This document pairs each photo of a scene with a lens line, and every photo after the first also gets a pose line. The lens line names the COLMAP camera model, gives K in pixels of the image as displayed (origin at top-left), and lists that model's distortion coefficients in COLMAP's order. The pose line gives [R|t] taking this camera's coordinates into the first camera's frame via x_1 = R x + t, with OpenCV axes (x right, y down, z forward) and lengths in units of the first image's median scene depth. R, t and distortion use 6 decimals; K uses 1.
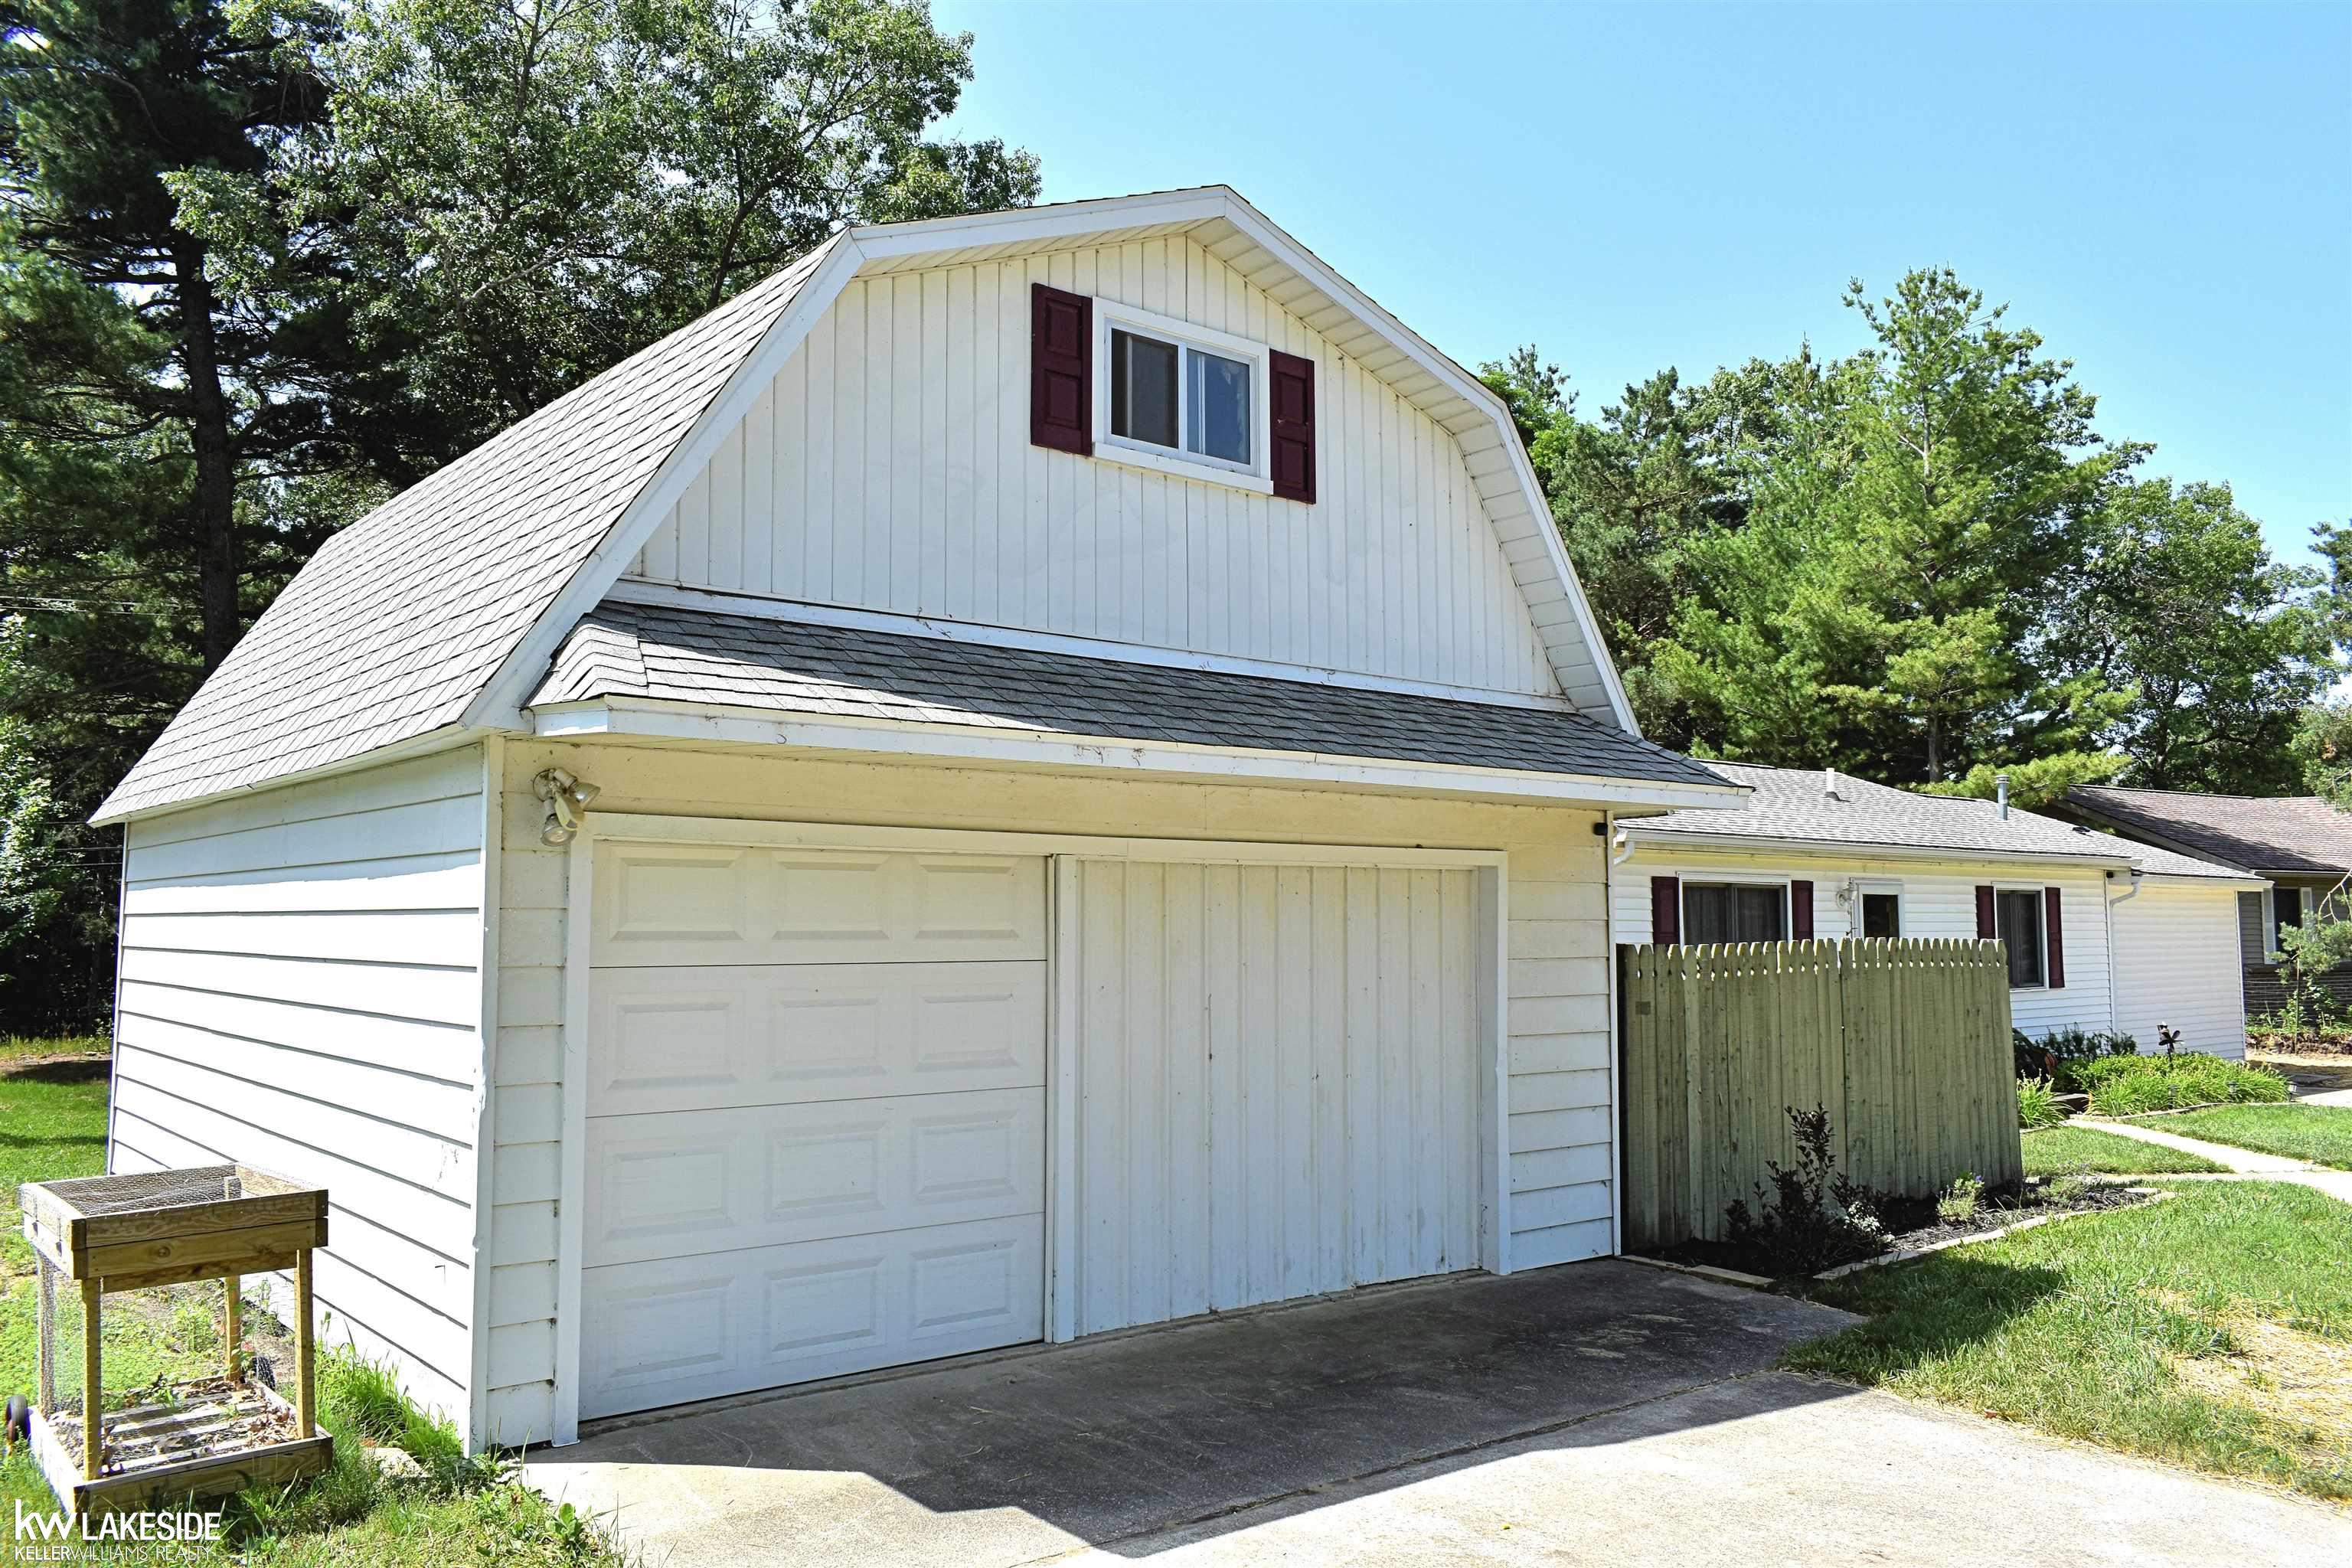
lens RADIAL K [[1799.3, 0, 1170.8], [0, 1799.3, 789.0], [0, 0, 1]] dist [-0.007704, 0.007558]
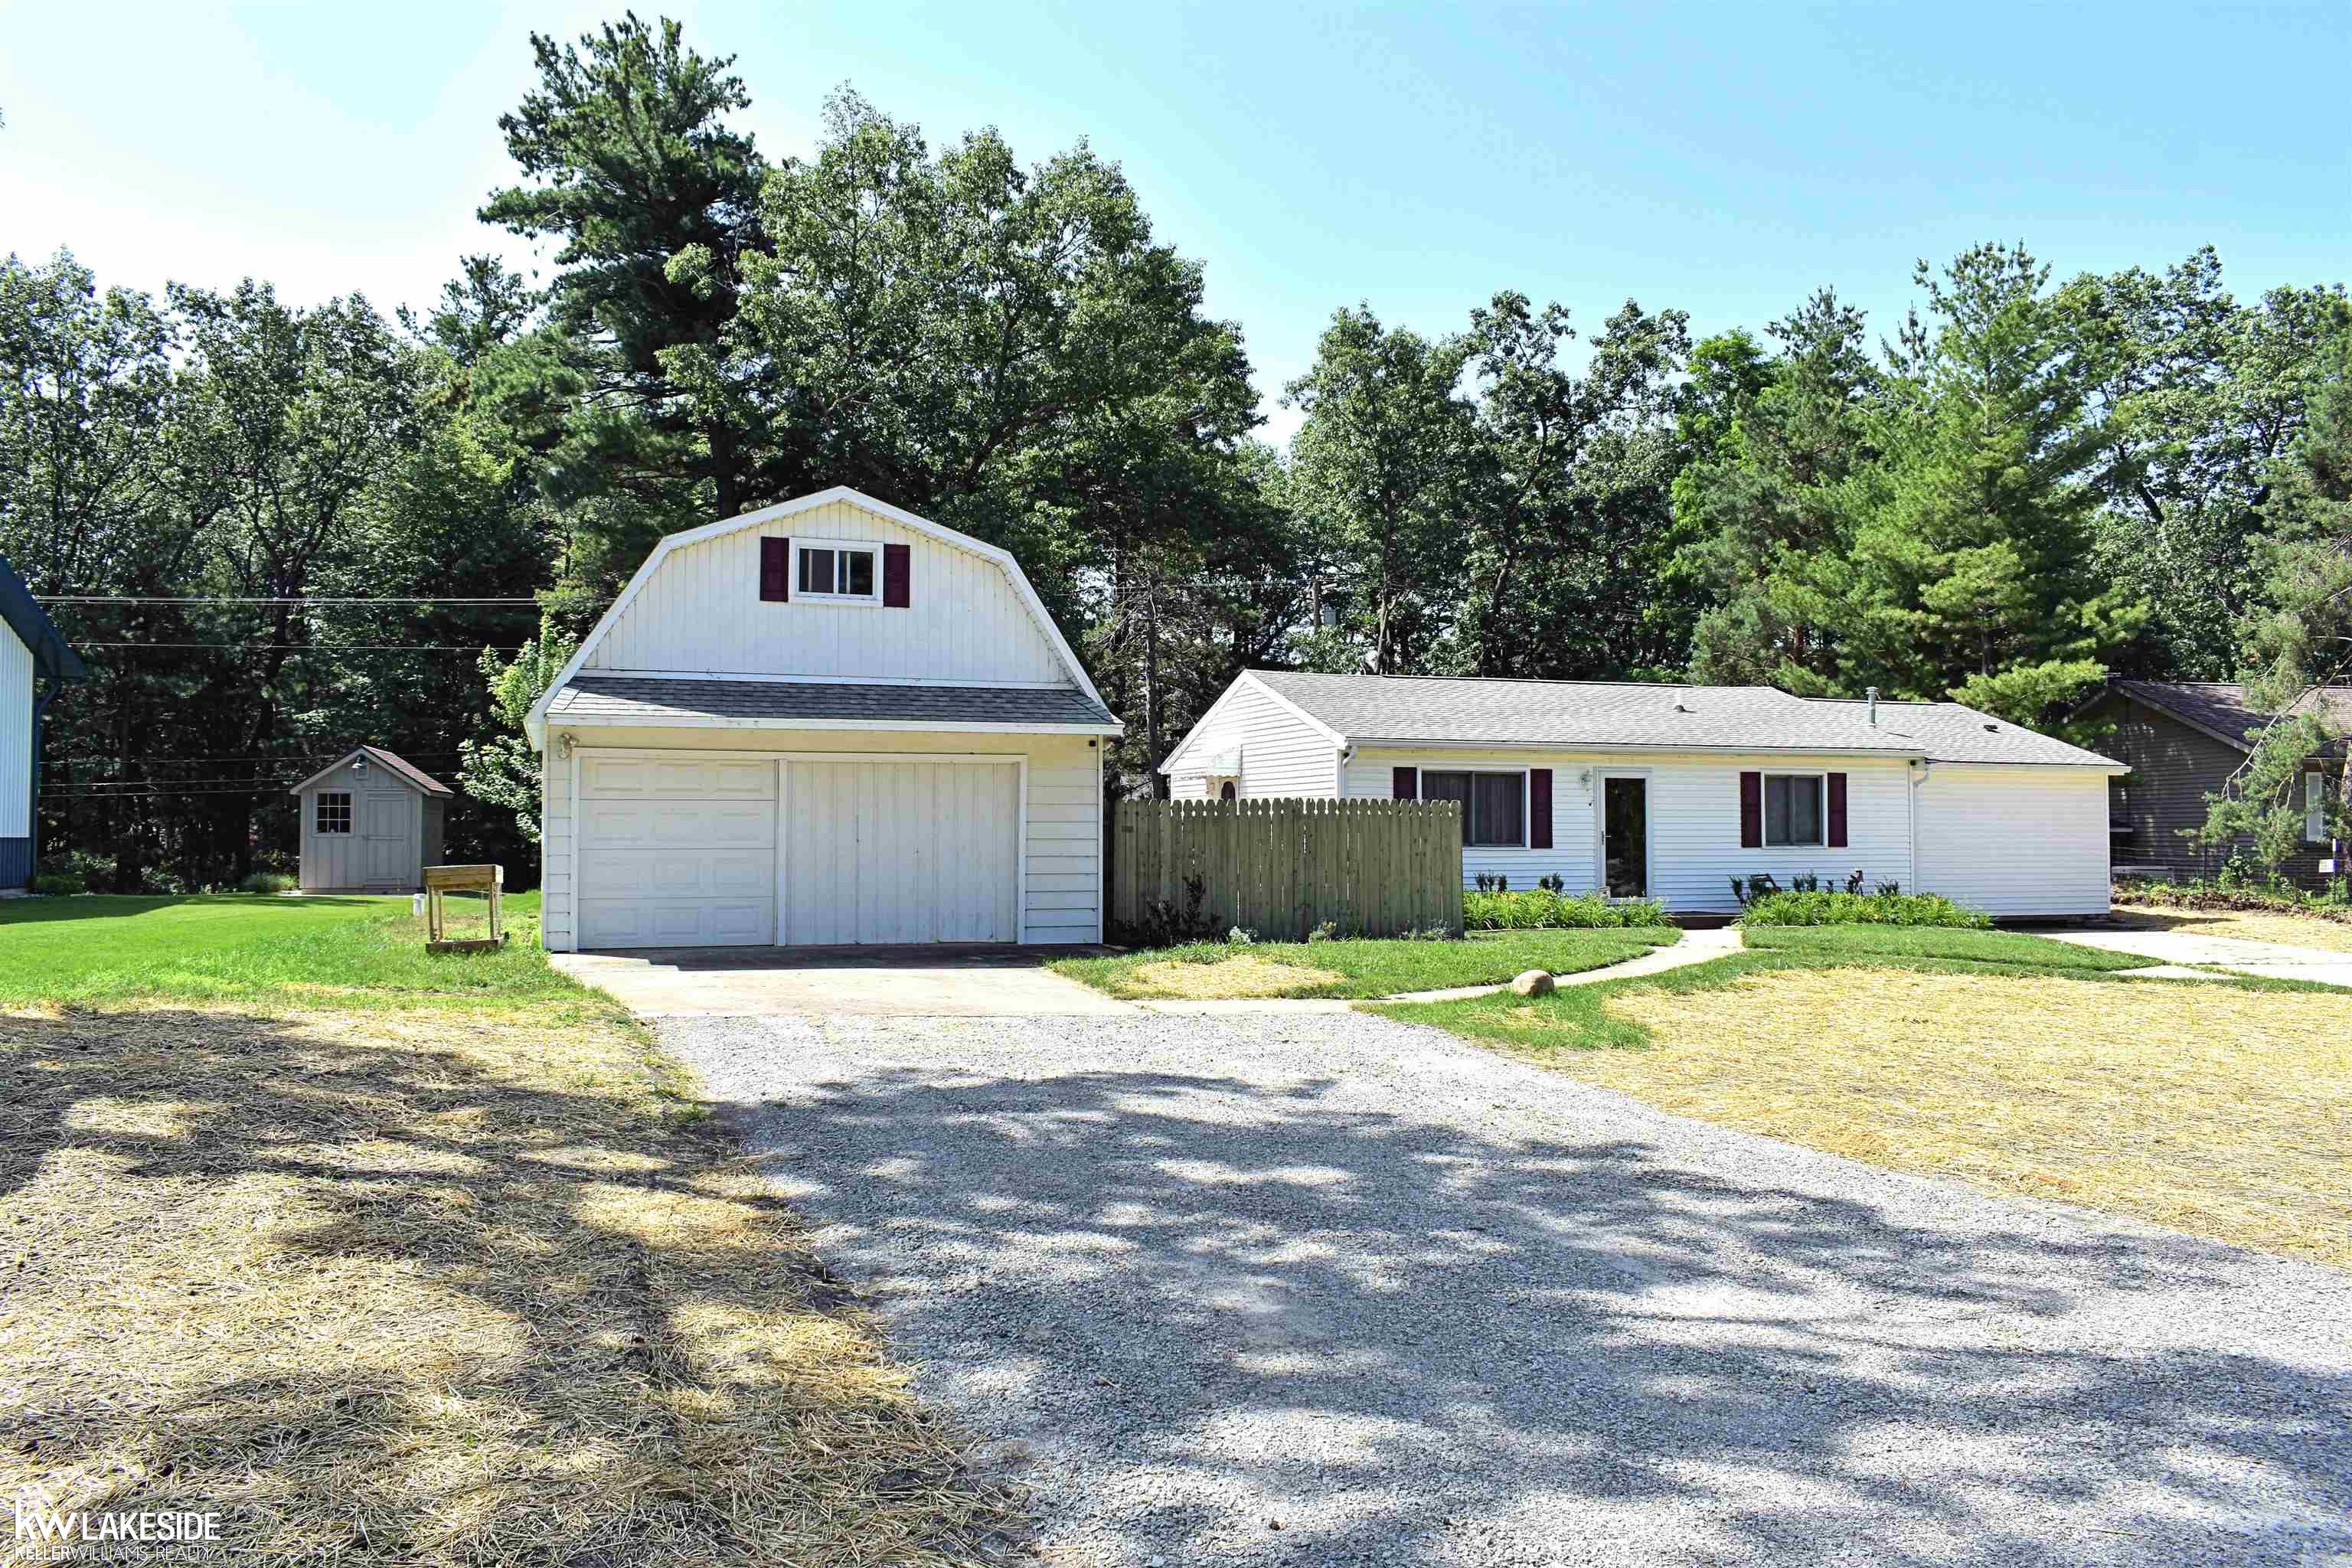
lens RADIAL K [[1799.3, 0, 1171.9], [0, 1799.3, 789.6], [0, 0, 1]] dist [-0.007704, 0.007558]
pose [[0.938011, -0.006401, -0.346548, 0.637062], [0.025063, 0.998465, 0.049396, -0.015593], [0.345700, -0.055019, 0.936731, -0.571459]]
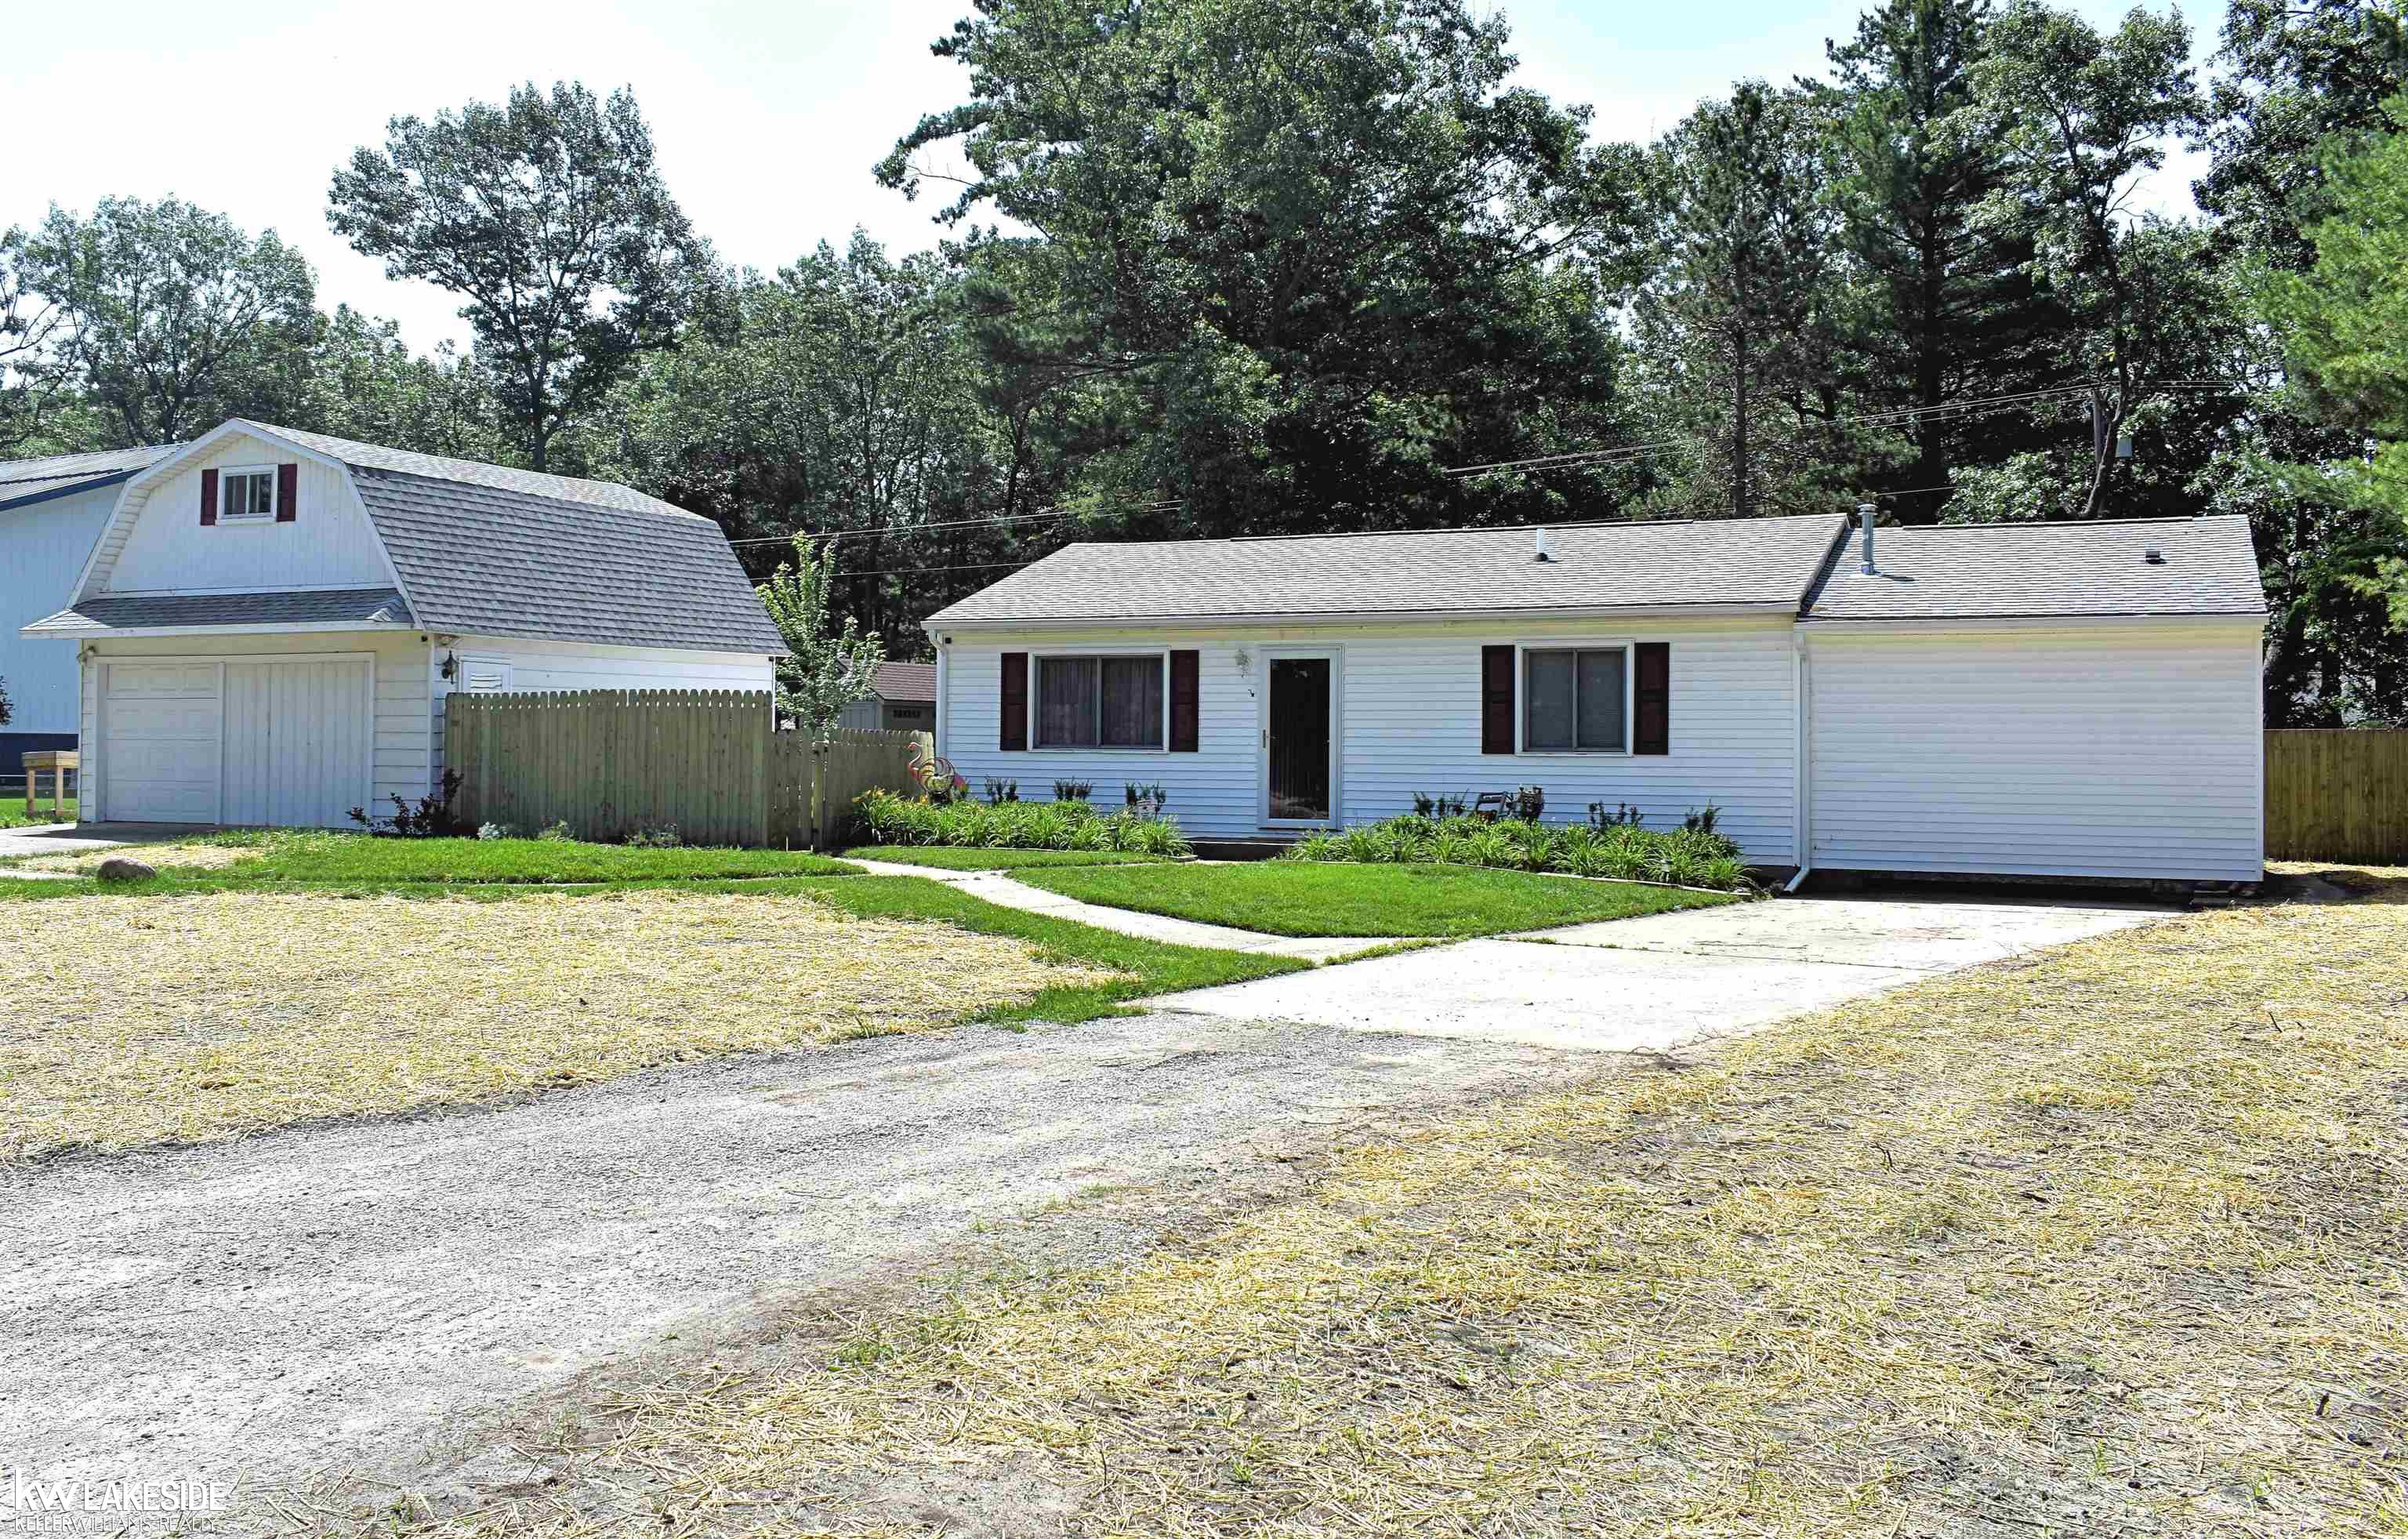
lens RADIAL K [[2154.2, 0, 1201.4], [0, 2154.2, 761.3], [0, 0, 1]] dist [0.012681, 0.005930]
pose [[0.435260, 0.015972, -0.900163, 1.780247], [0.066671, 0.996525, 0.049919, 0.058229], [0.897833, -0.081742, 0.432683, 0.422678]]
